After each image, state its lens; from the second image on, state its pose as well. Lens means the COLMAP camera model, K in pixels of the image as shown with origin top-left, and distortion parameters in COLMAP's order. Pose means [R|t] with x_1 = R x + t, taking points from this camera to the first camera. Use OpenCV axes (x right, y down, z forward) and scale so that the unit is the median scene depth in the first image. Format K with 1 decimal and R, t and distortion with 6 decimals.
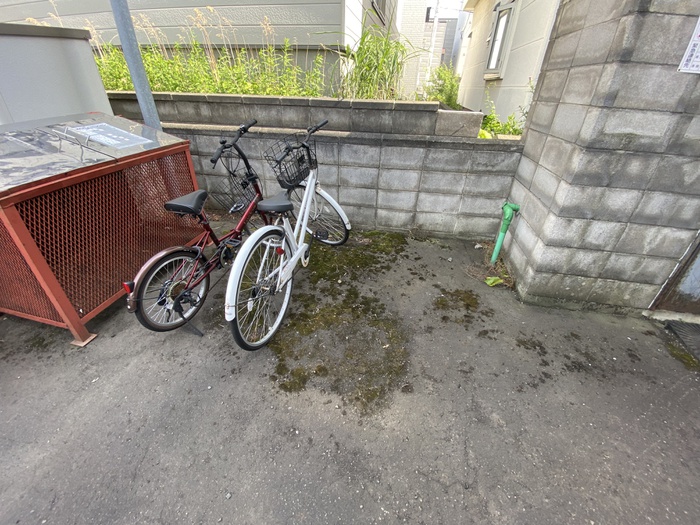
lens RADIAL K [[284.9, 0, 347.4], [0, 284.9, 258.4], [0, 0, 1]] dist [0.019477, -0.020183]
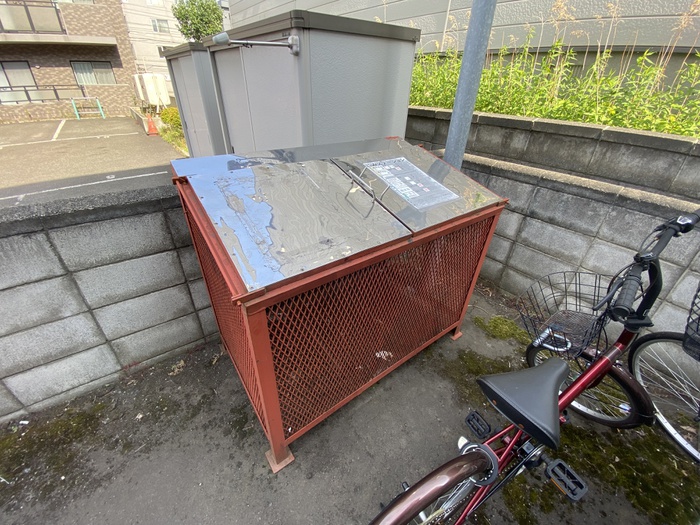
lens RADIAL K [[284.9, 0, 347.4], [0, 284.9, 258.4], [0, 0, 1]] dist [0.019477, -0.020183]
pose [[0.747193, 0.346859, -0.566913, -0.360719], [-0.358355, 0.928650, 0.095870, -0.200307], [0.559718, 0.131522, 0.818180, 0.282376]]
